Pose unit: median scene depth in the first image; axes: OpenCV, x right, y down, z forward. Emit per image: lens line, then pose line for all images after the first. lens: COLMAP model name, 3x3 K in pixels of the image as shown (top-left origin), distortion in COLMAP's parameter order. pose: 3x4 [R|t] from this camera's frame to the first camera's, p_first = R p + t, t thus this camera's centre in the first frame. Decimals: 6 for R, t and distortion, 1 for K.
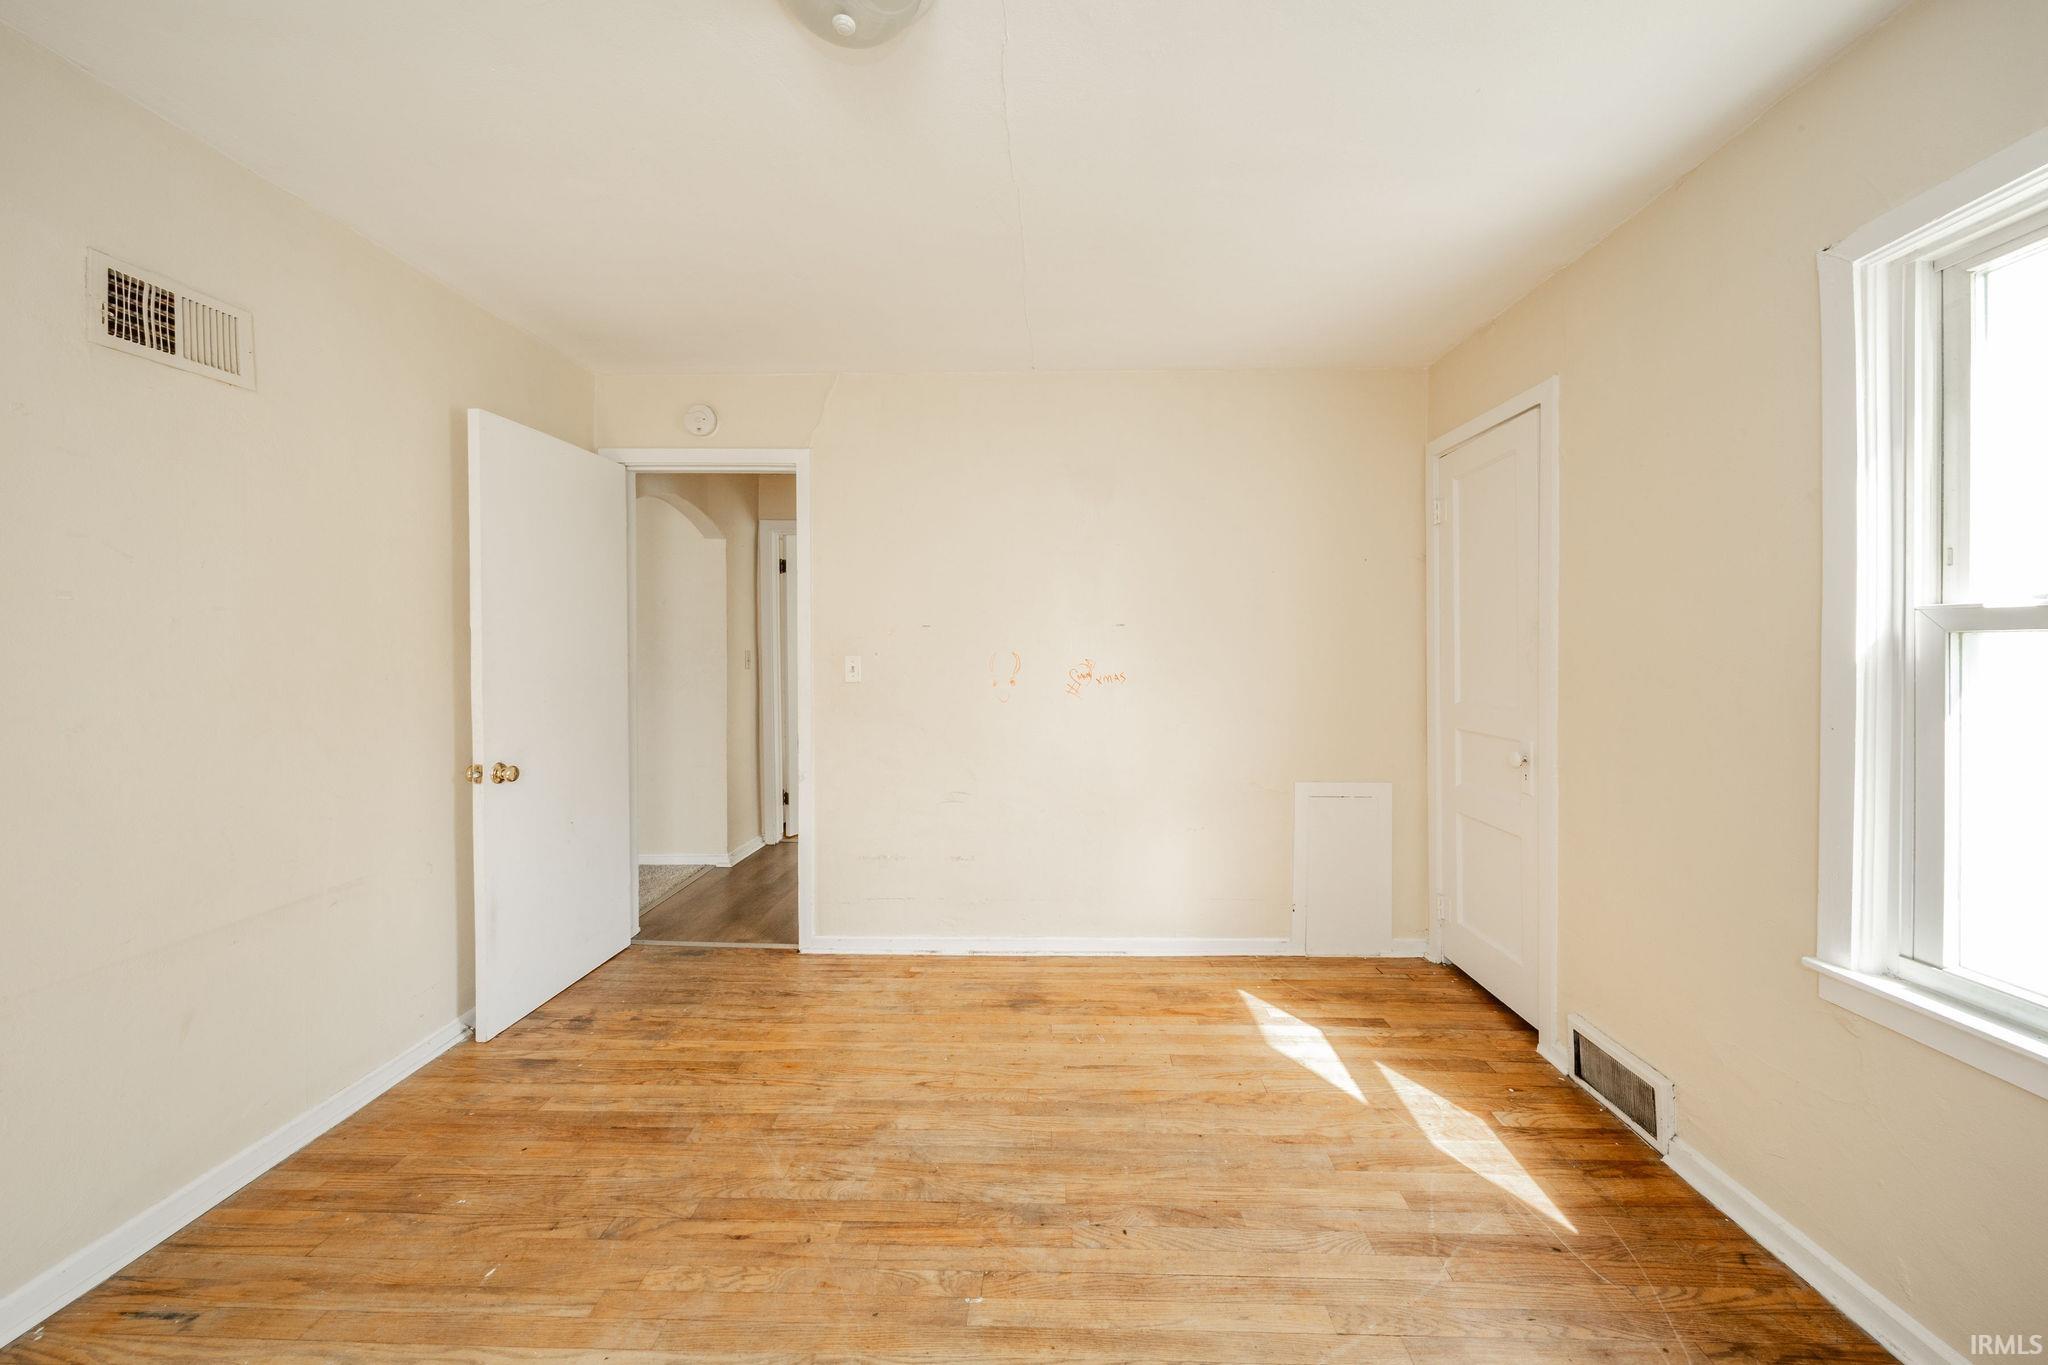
lens RADIAL K [[709.0, 0, 1025.9], [0, 709.0, 679.2], [0, 0, 1]] dist [-0.001309, -0.000502]
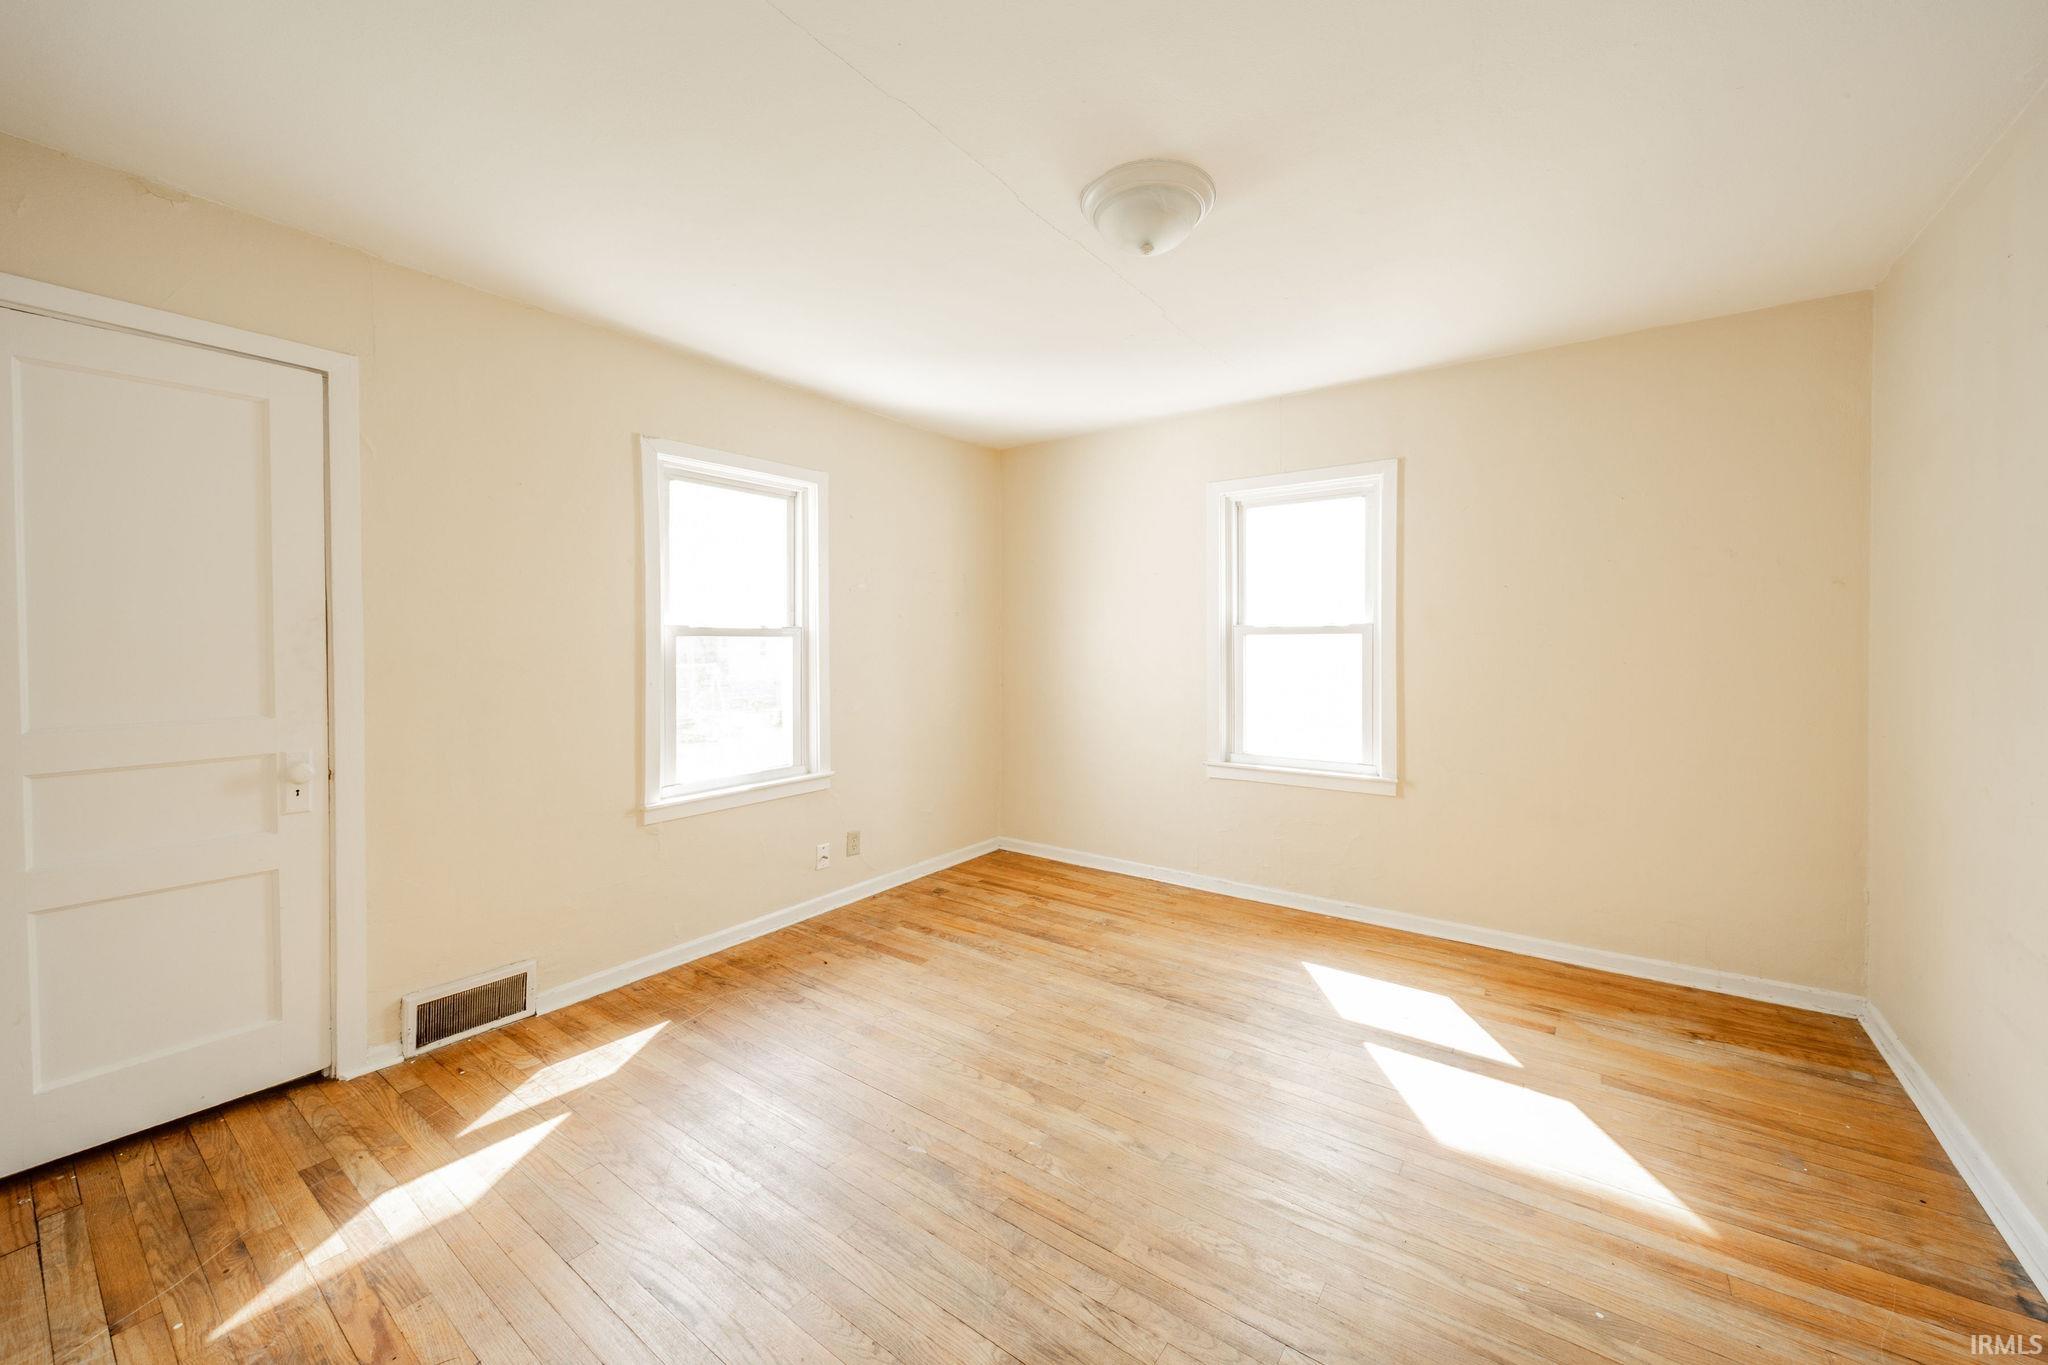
lens RADIAL K [[770.7, 0, 1026.7], [0, 770.7, 654.3], [0, 0, 1]] dist [-0.001890, -0.000220]
pose [[-0.833600, -0.004269, 0.552352, -0.664455], [0.025030, 0.998651, 0.045493, -0.030890], [-0.551801, 0.051749, -0.832369, 1.729781]]
